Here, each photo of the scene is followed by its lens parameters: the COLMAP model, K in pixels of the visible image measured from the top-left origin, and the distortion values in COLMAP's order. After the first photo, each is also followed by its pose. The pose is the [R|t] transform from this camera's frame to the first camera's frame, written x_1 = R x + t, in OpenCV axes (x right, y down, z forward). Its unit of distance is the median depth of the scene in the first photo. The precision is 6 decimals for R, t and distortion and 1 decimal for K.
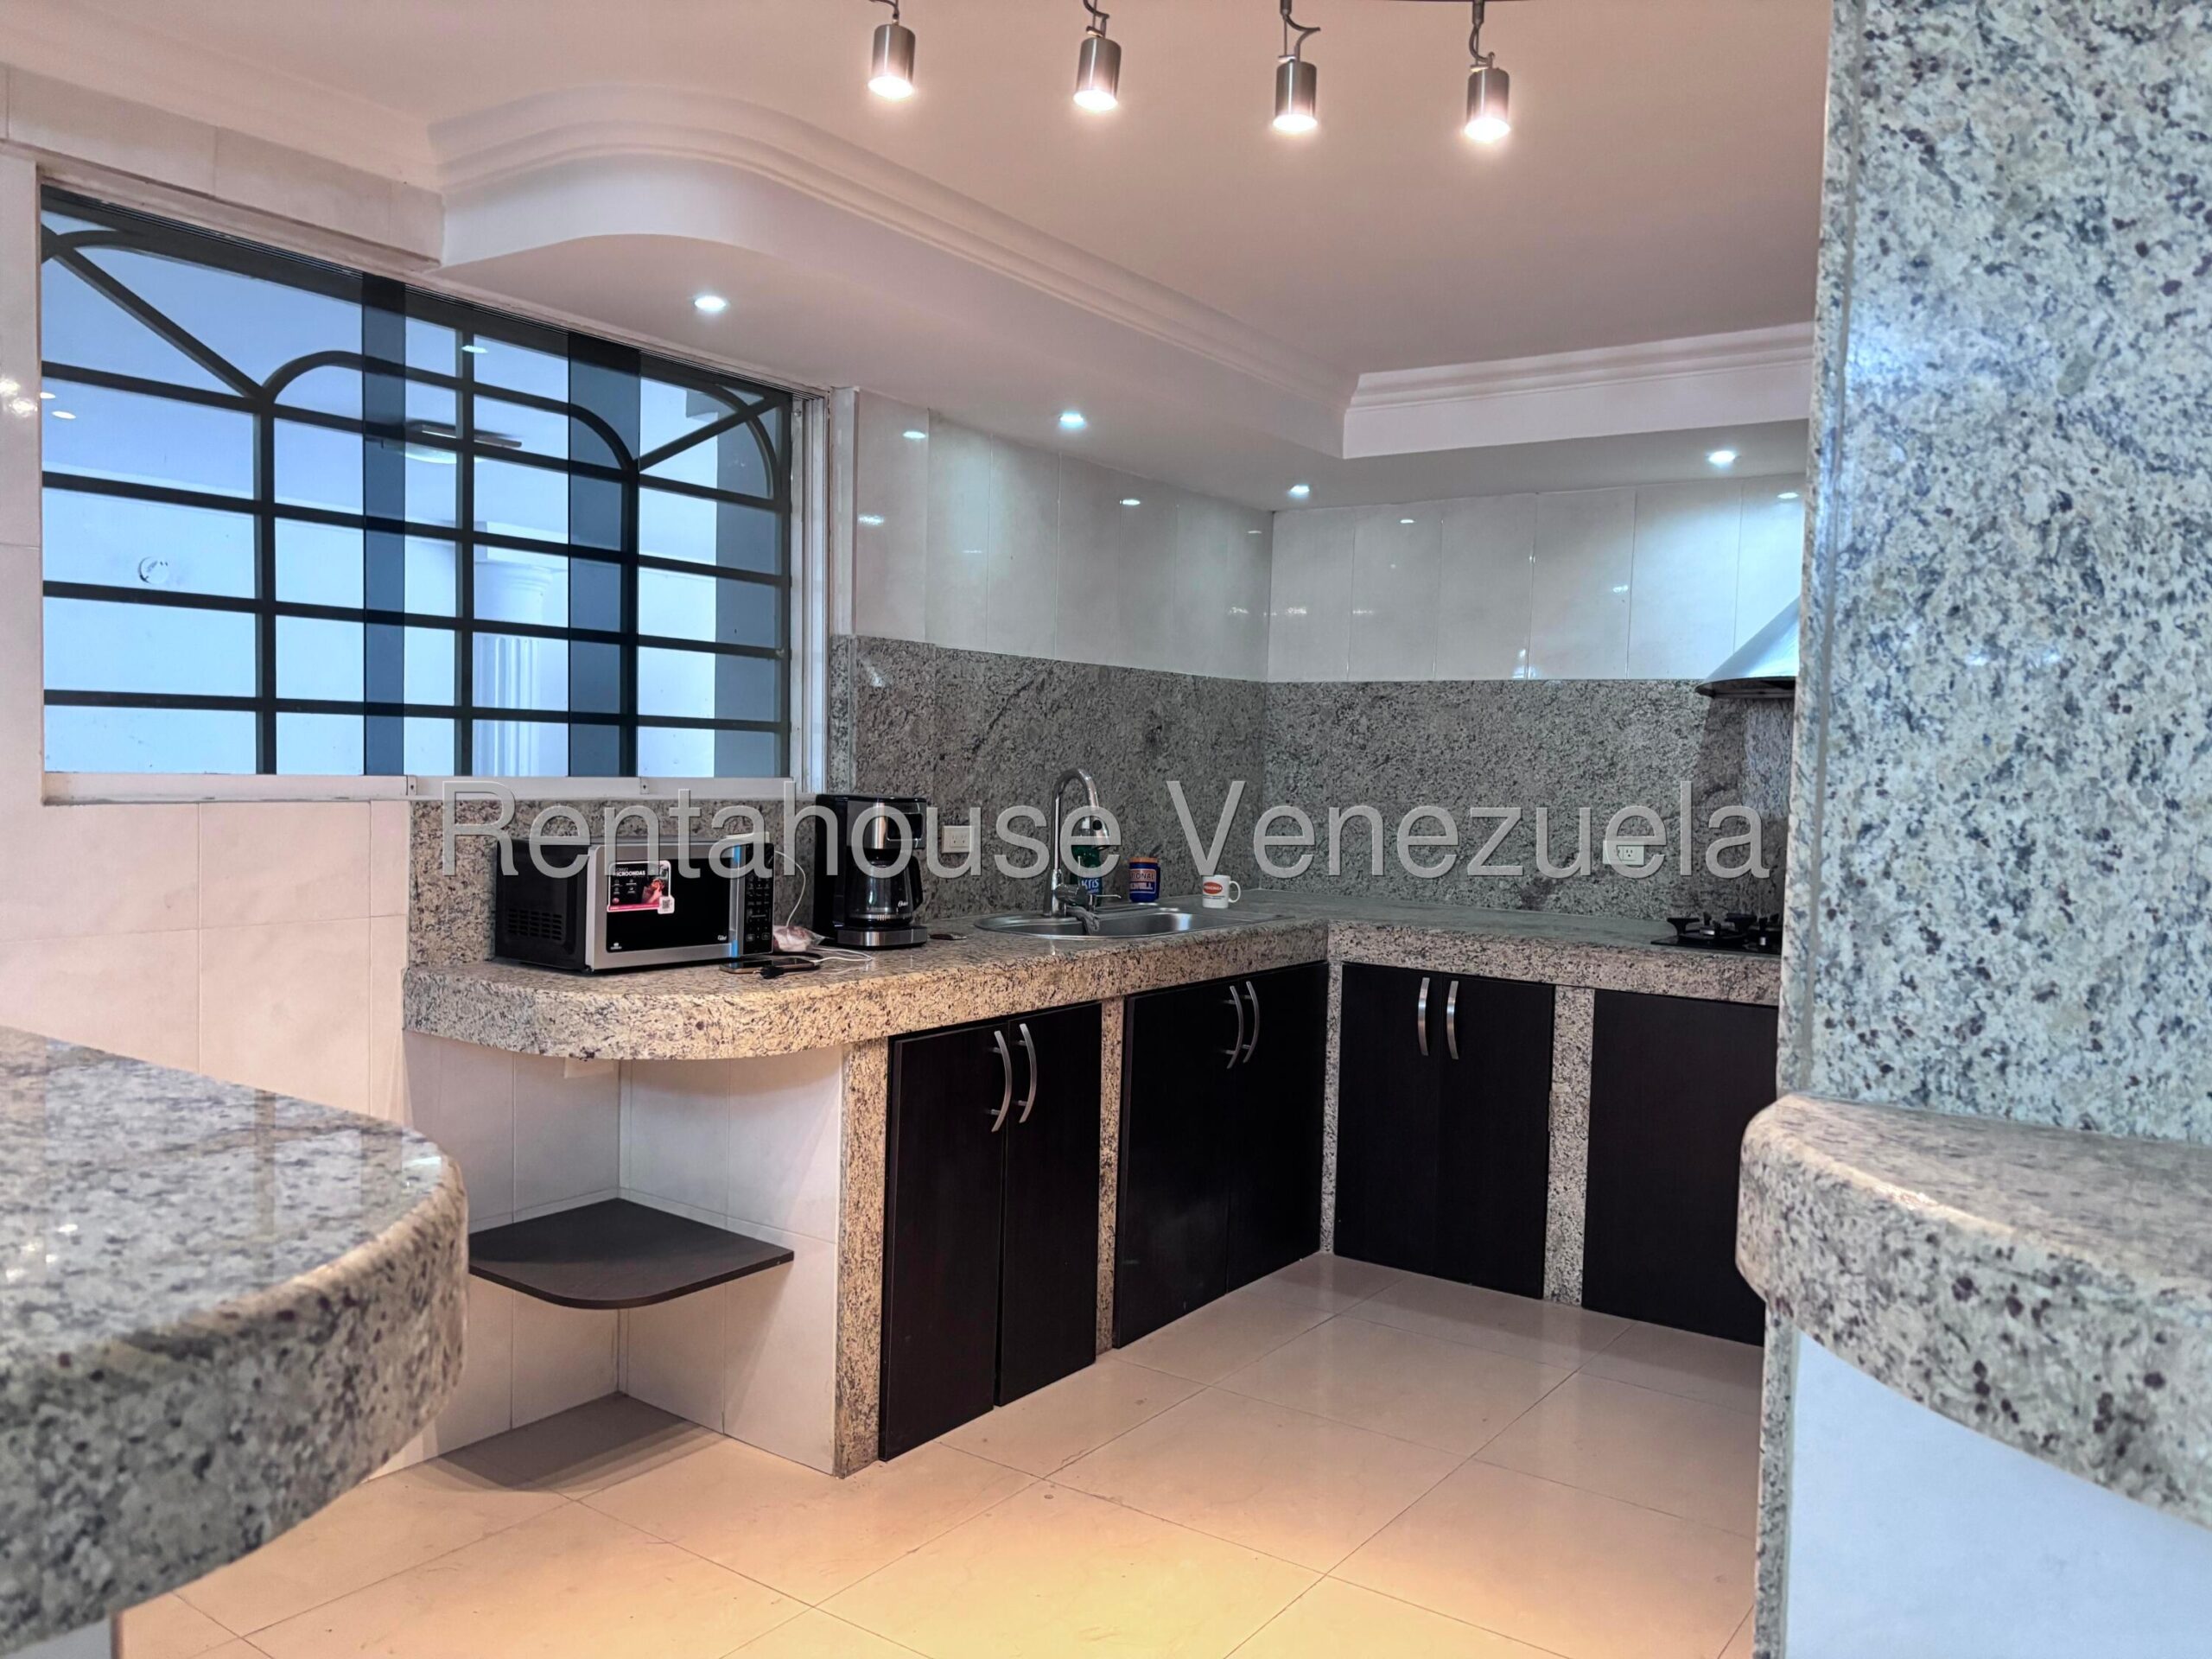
lens RADIAL K [[1641.1, 0, 1106.0], [0, 1641.1, 829.5], [0, 0, 1]] dist [0.088273, -0.114524]
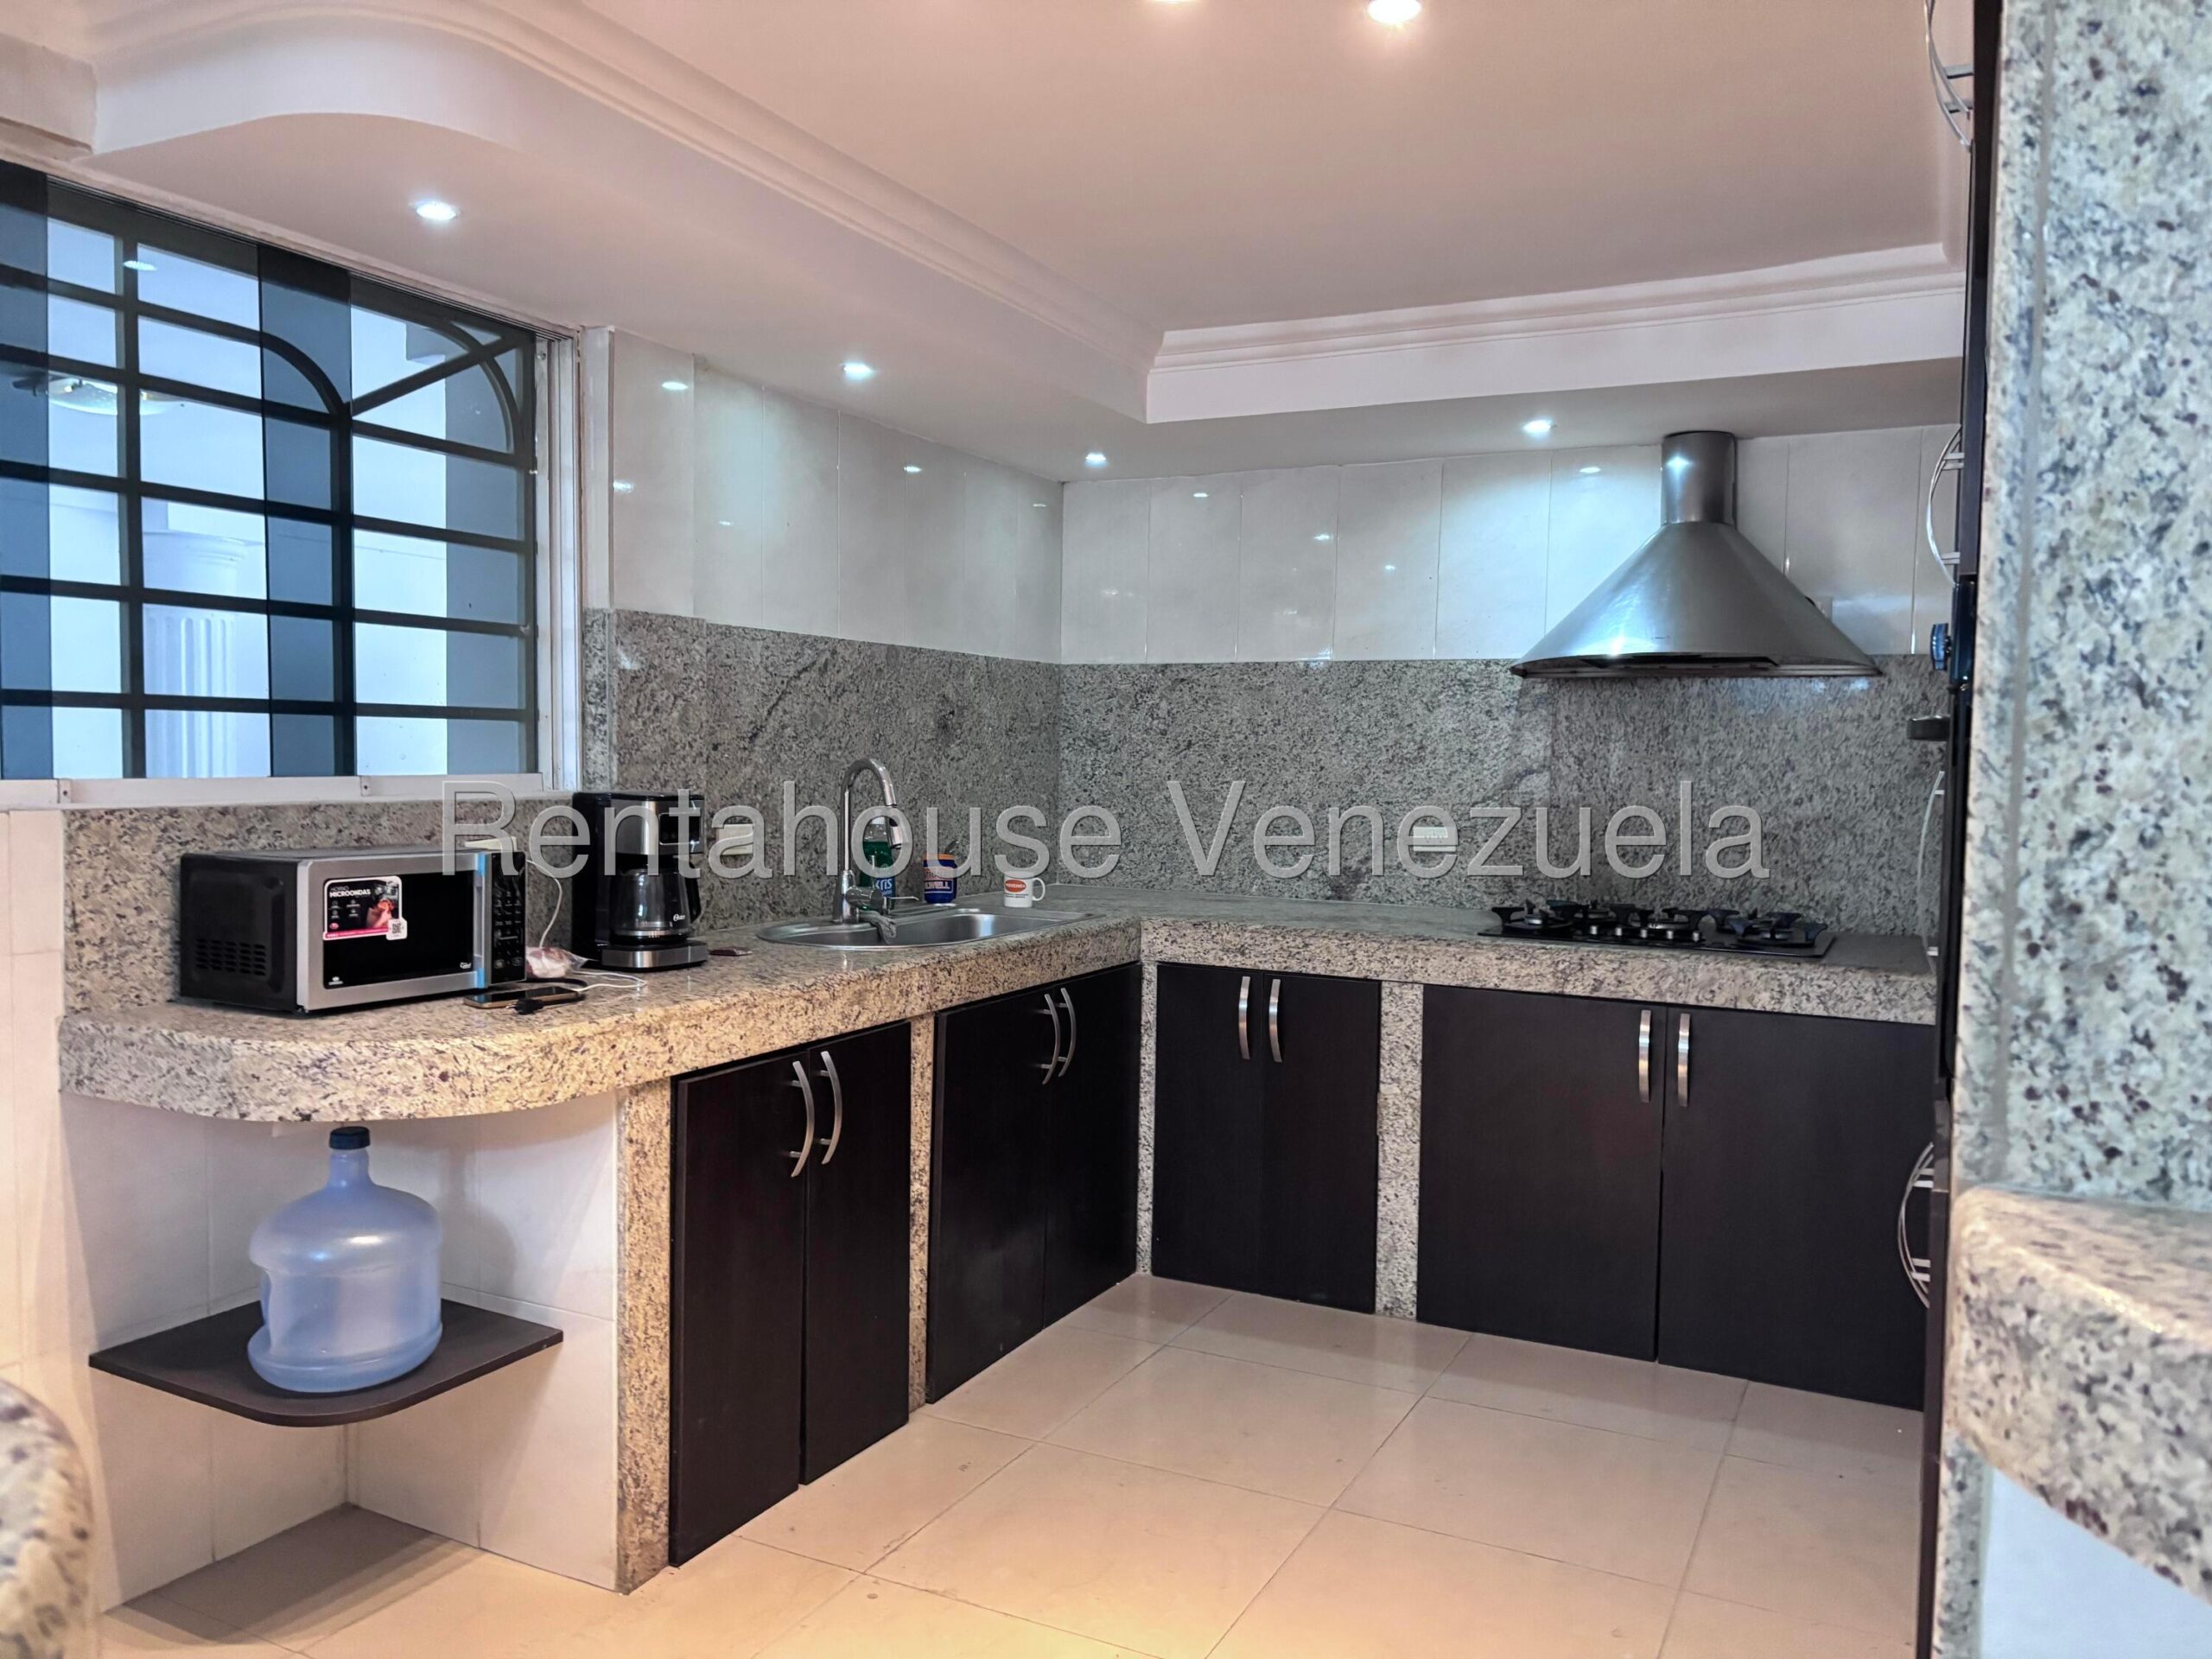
lens RADIAL K [[1467.2, 0, 1002.9], [0, 1467.2, 813.4], [0, 0, 1]] dist [0.071915, -0.059638]
pose [[0.989819, -0.017970, 0.141192, -0.067063], [0.017130, 0.999828, 0.007168, -0.013088], [-0.141297, -0.004677, 0.989956, 0.210155]]
